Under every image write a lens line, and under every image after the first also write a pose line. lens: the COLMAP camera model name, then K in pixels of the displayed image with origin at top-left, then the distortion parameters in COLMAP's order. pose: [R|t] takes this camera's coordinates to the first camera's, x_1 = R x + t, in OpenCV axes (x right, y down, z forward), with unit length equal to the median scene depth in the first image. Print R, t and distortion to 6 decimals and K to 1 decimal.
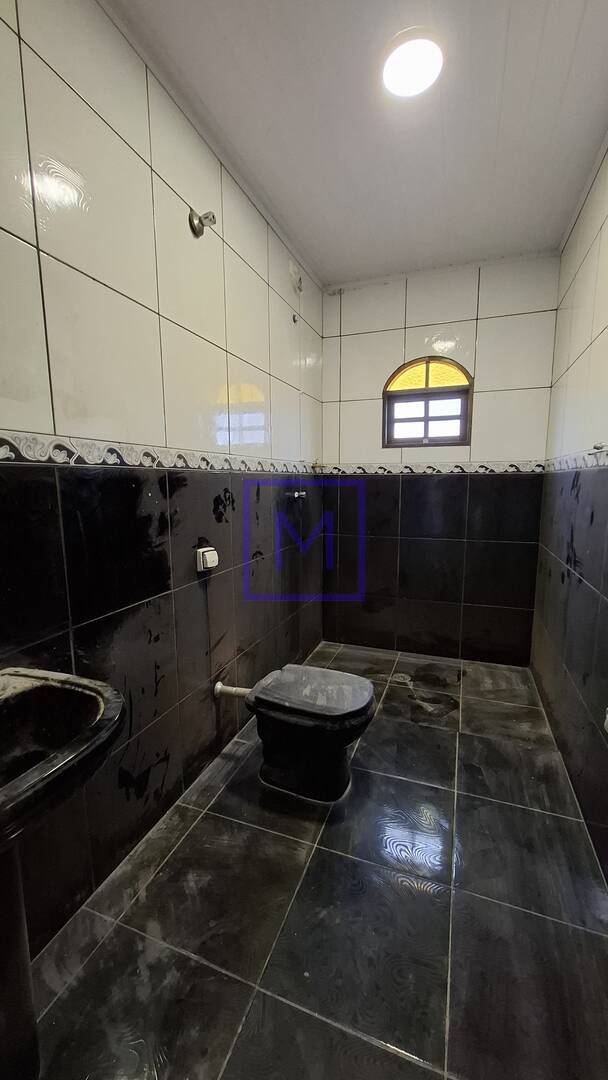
lens RADIAL K [[427.5, 0, 298.0], [0, 427.5, 546.8], [0, 0, 1]] dist [-0.008581, 0.003501]
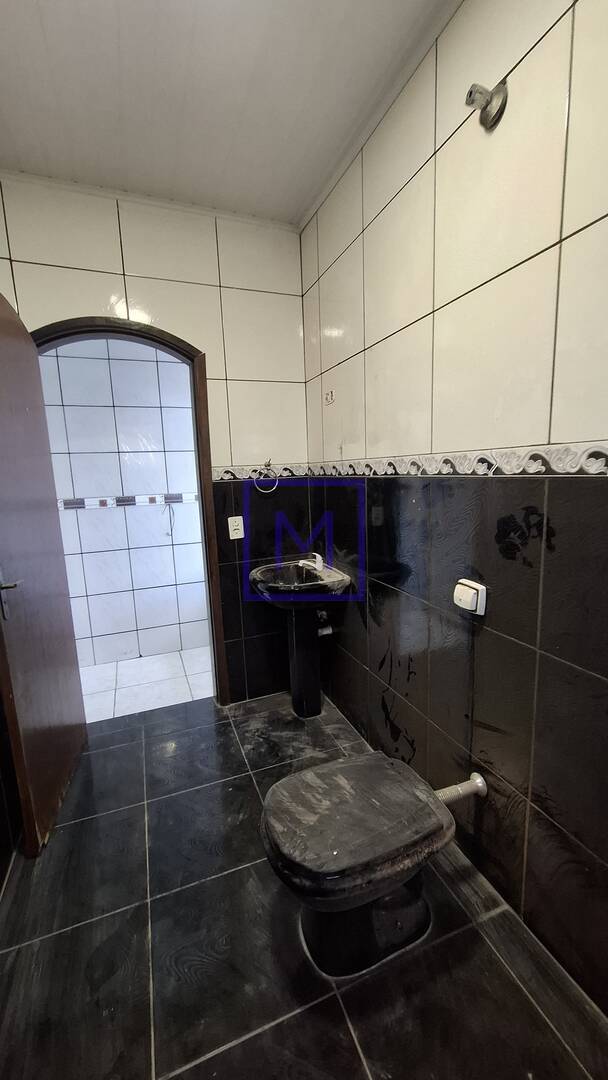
lens RADIAL K [[427.5, 0, 298.7], [0, 427.5, 536.7], [0, 0, 1]] dist [-0.008581, 0.003501]
pose [[-0.742866, 0.145311, -0.653478, 0.436678], [-0.049241, 0.961652, 0.269816, -0.236428], [0.667626, 0.232615, -0.707224, 1.206985]]
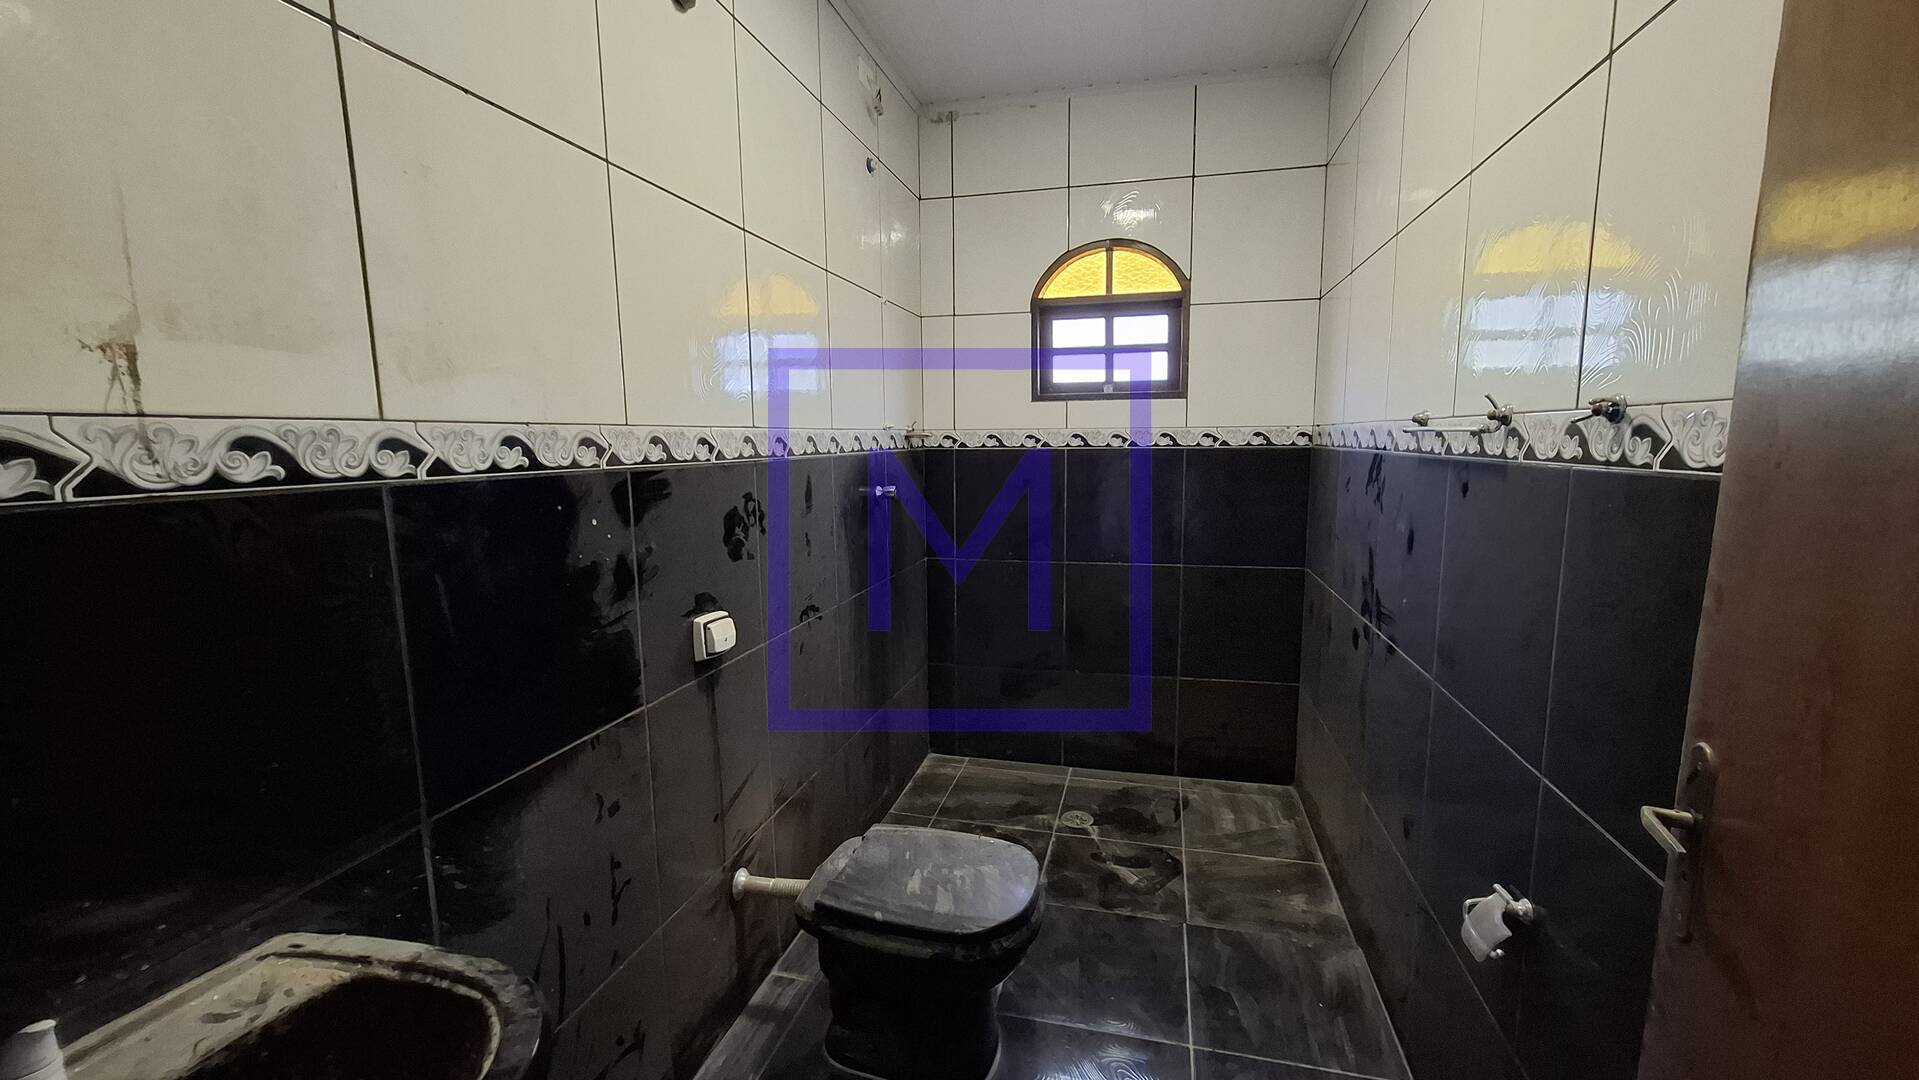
lens RADIAL K [[759.7, 0, 958.0], [0, 759.7, 545.8], [0, 0, 1]] dist [-0.008581, 0.003501]
pose [[0.993293, -0.020471, 0.113801, -0.021546], [0.021659, 0.999723, -0.009205, -0.059400], [-0.113581, 0.011608, 0.993461, 0.059463]]
